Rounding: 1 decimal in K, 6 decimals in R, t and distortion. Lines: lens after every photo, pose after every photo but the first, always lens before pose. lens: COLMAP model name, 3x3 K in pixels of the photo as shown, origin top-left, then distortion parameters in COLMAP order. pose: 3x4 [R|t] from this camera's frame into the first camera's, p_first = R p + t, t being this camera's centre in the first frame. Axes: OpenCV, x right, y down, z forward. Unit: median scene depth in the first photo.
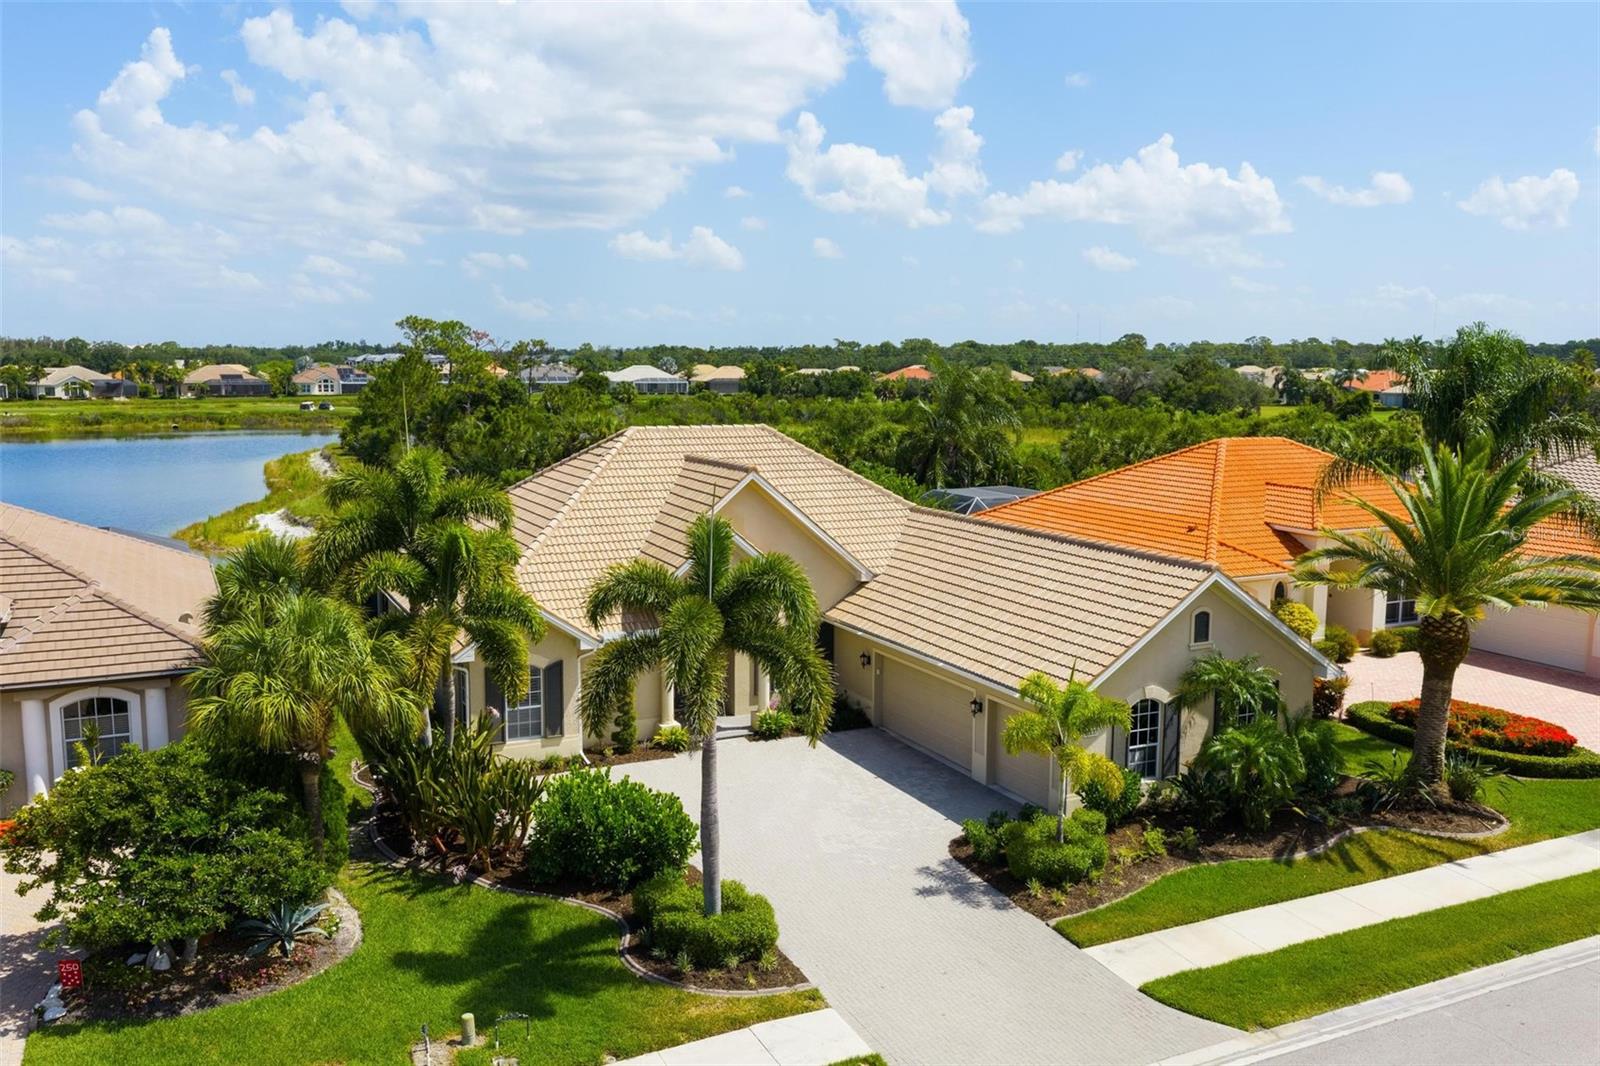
lens RADIAL K [[1334.2, 0, 800.0], [0, 1334.2, 533.0], [0, 0, 1]] dist [0.006317, -0.009584]
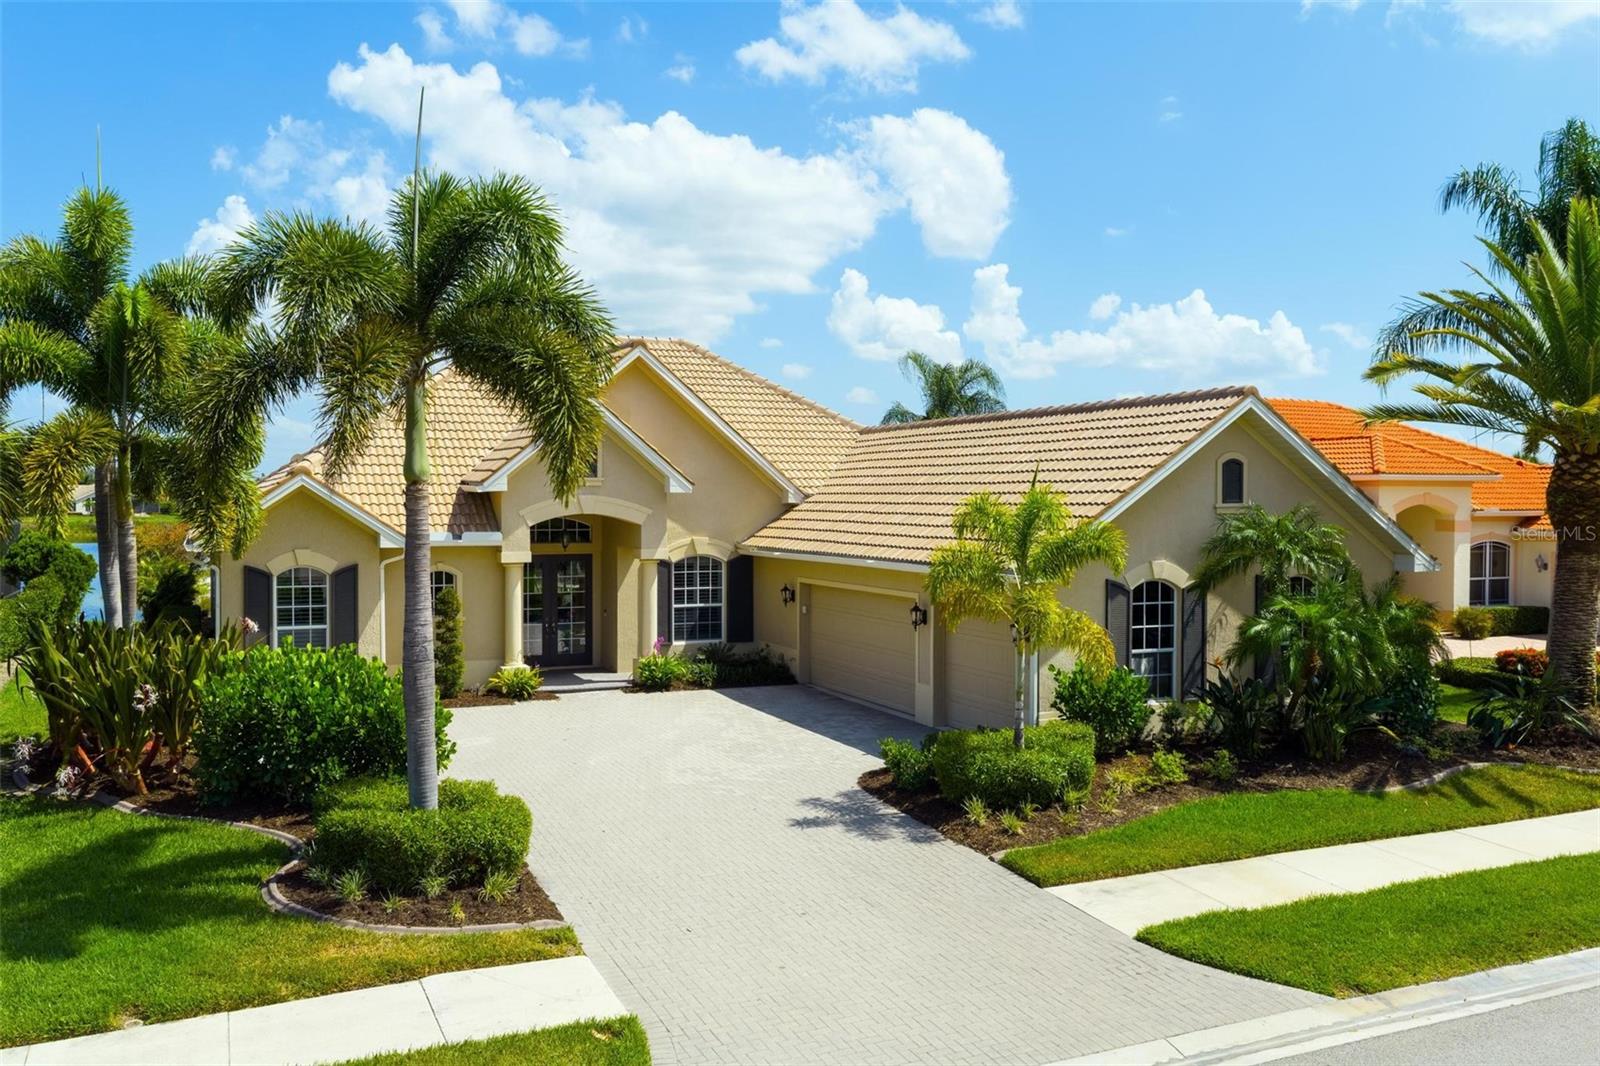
lens RADIAL K [[1324.9, 0, 800.0], [0, 1324.9, 533.0], [0, 0, 1]] dist [0.006852, -0.006152]
pose [[0.999649, -0.002141, -0.026421, 0.101701], [-0.000638, 0.994501, -0.104724, 0.186132], [0.026500, 0.104704, 0.994150, 0.335668]]
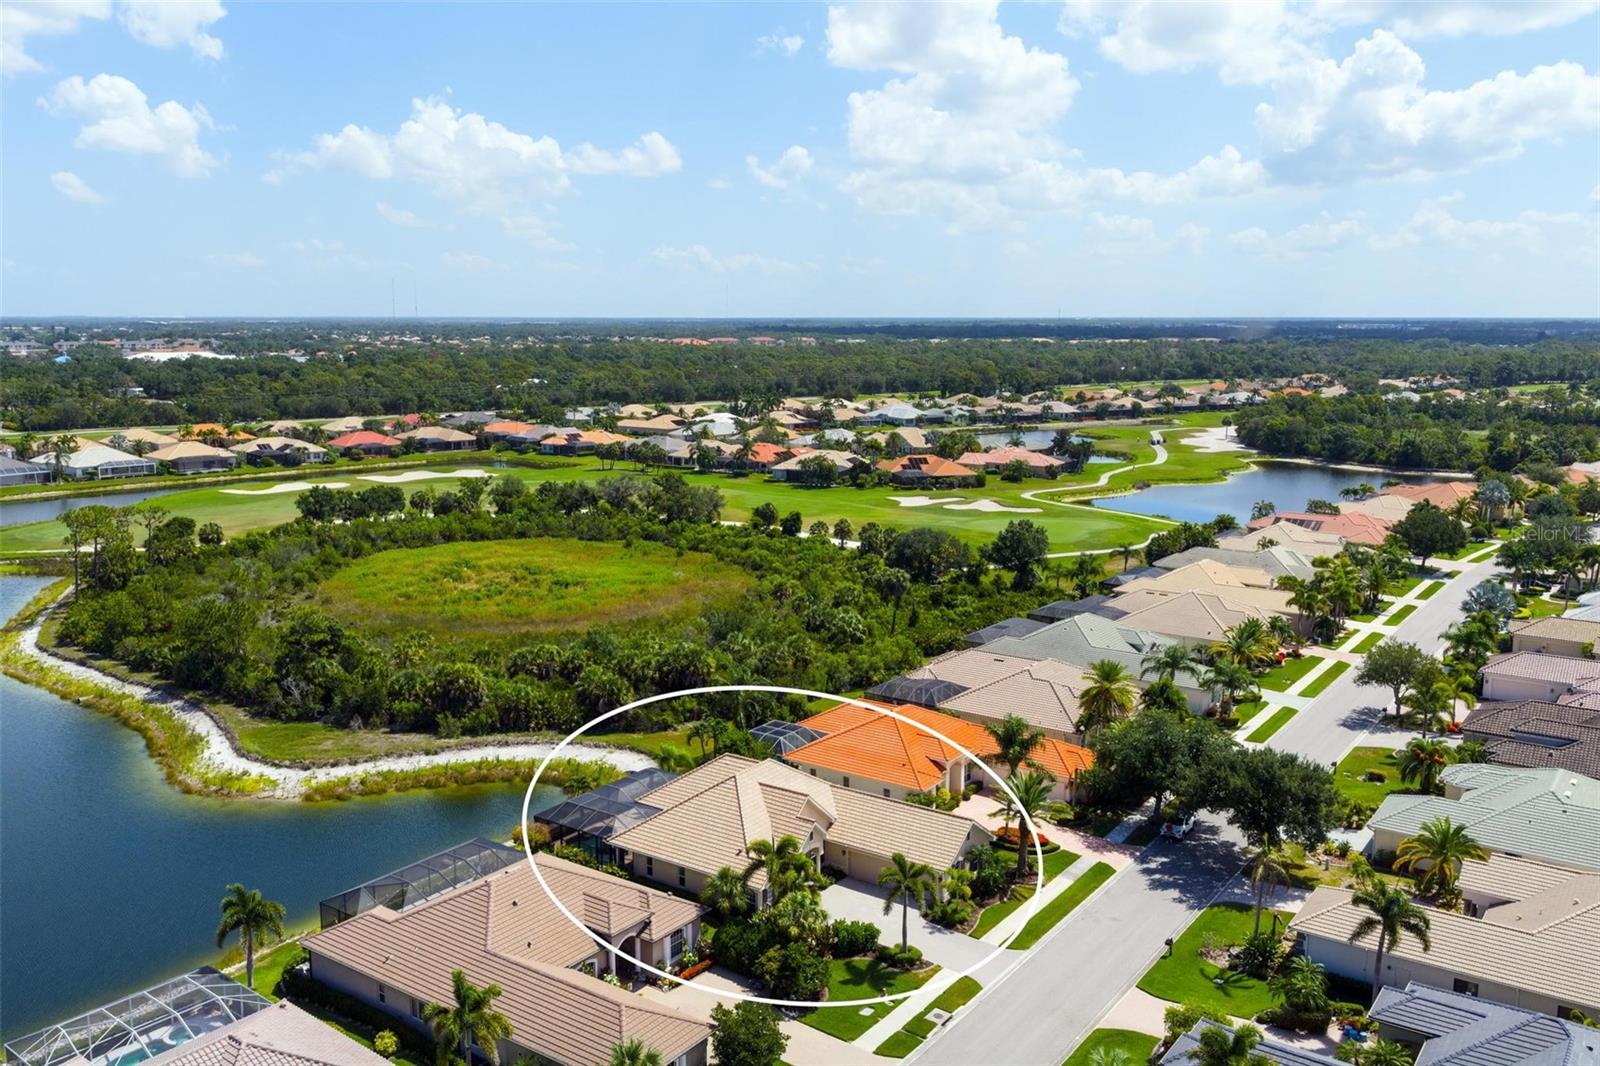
lens RADIAL K [[1324.9, 0, 800.0], [0, 1324.9, 533.0], [0, 0, 1]] dist [0.006852, -0.006152]
pose [[0.876470, -0.080032, 0.474759, -1.768325], [0.065070, 0.996731, 0.047895, -0.974005], [-0.477040, -0.011086, 0.878812, -1.916731]]
